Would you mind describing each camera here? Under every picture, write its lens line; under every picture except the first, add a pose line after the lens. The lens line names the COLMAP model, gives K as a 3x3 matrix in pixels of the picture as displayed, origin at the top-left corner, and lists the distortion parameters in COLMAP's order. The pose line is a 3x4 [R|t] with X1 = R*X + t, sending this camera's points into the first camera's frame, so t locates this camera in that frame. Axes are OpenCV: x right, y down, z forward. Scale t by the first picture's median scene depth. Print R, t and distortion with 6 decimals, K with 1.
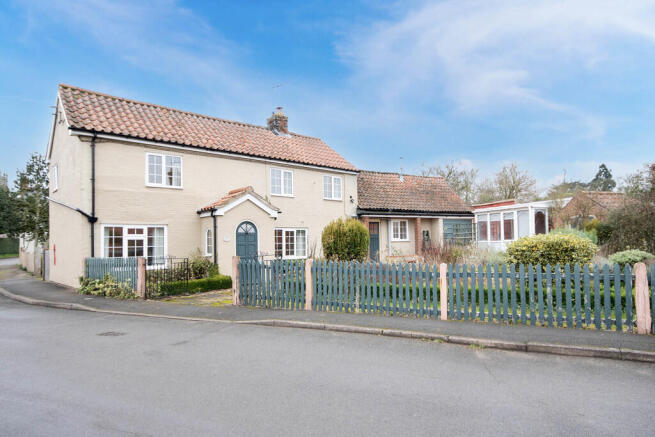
lens RADIAL K [[405.1, 0, 327.5], [0, 405.1, 218.5], [0, 0, 1]] dist [0.033804, -0.000262]
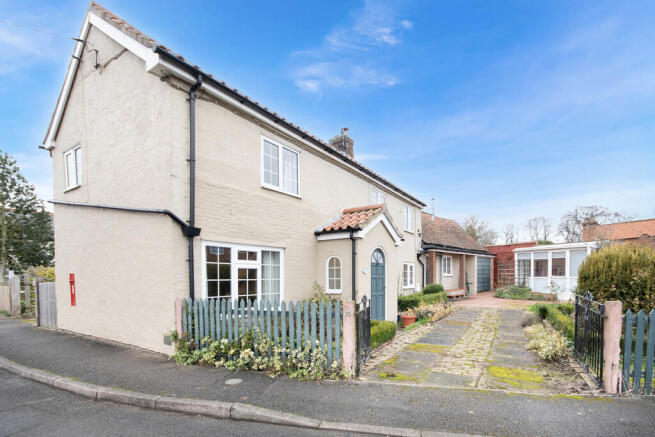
lens RADIAL K [[288.0, 0, 327.7], [0, 288.0, 268.4], [0, 0, 1]] dist [0.002250, 0.000453]
pose [[0.956221, 0.022592, 0.291773, -0.471121], [-0.033203, 0.998953, 0.031468, 0.032259], [-0.290757, -0.039778, 0.955970, 0.522040]]
